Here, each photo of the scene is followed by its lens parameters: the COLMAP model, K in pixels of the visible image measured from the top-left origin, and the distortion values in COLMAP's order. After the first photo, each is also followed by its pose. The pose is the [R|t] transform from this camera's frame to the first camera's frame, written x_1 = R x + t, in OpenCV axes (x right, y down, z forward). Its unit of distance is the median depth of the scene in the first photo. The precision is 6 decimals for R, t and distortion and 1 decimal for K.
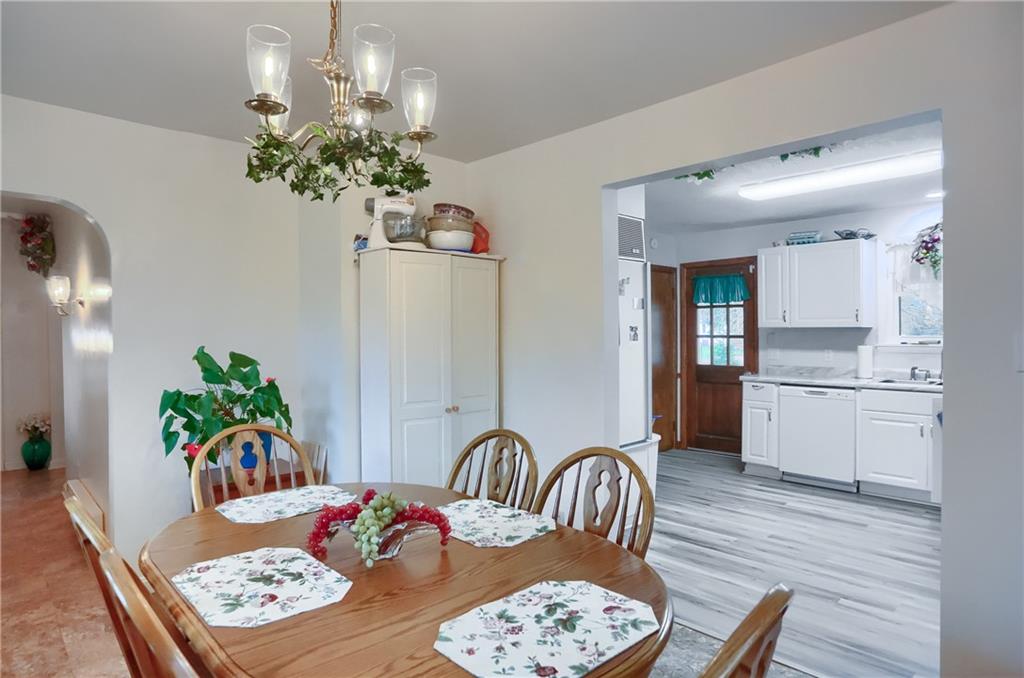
lens RADIAL K [[597.3, 0, 526.2], [0, 597.3, 344.9], [0, 0, 1]] dist [-0.046725, 0.053805]
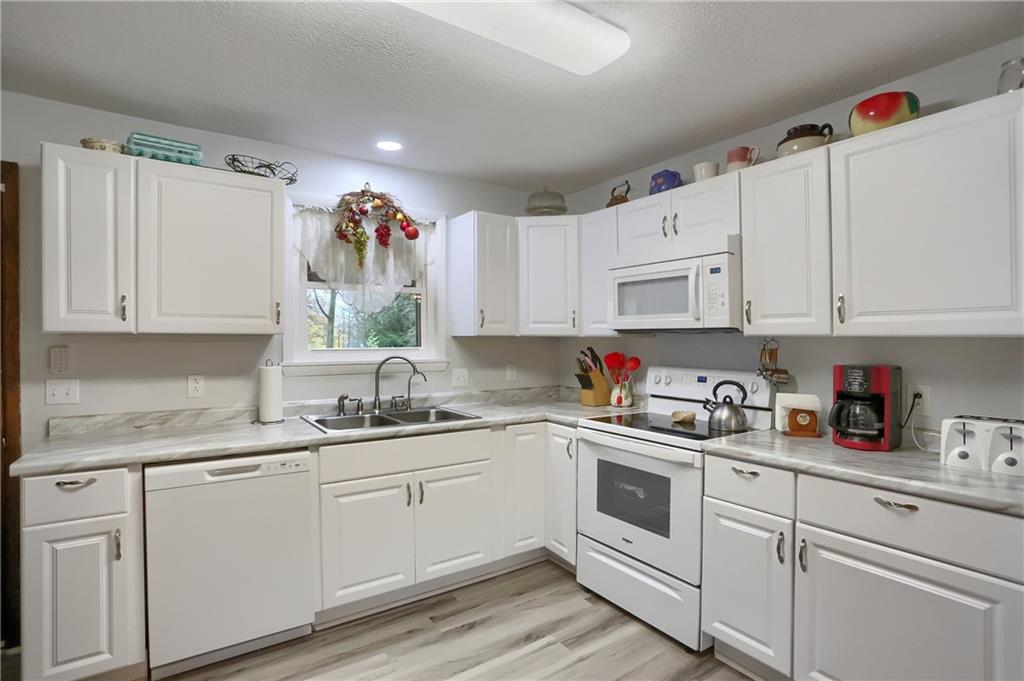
lens RADIAL K [[503.0, 0, 499.9], [0, 503.0, 338.9], [0, 0, 1]] dist [-0.062620, 0.027967]
pose [[0.178866, 0.004800, 0.983862, 0.123446], [0.017798, 0.999809, -0.008113, -0.016757], [-0.983712, 0.018962, 0.178746, 0.660591]]
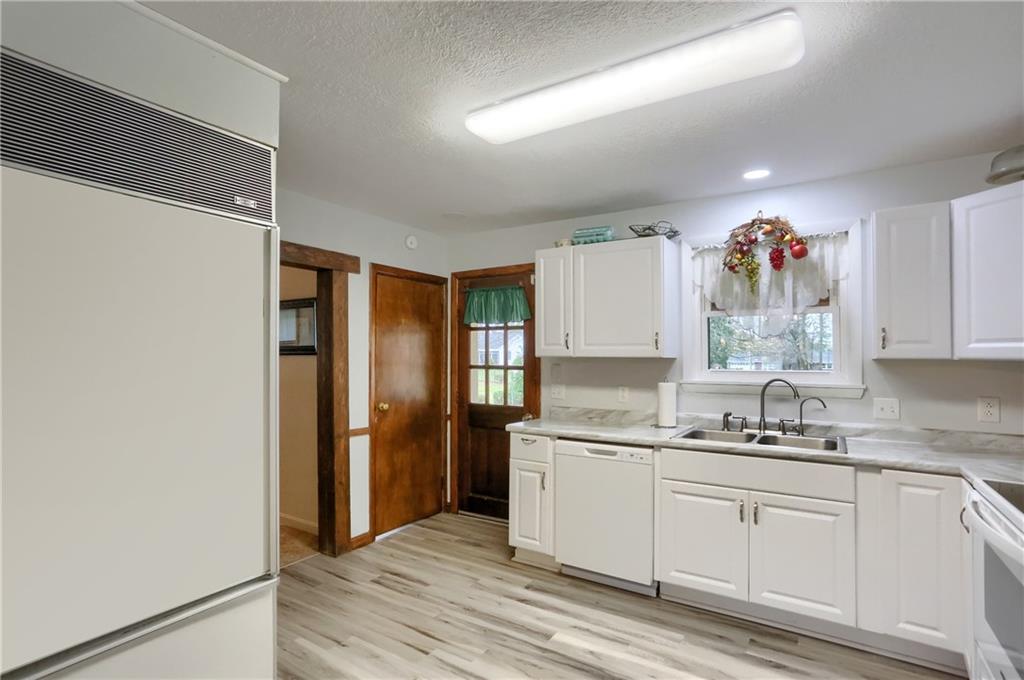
lens RADIAL K [[508.9, 0, 534.8], [0, 508.9, 358.1], [0, 0, 1]] dist [-0.001740, 0.000850]
pose [[0.967479, 0.009554, 0.252770, 0.241106], [-0.004385, 0.999770, -0.021006, -0.014618], [-0.252912, 0.019215, 0.967298, 0.408239]]
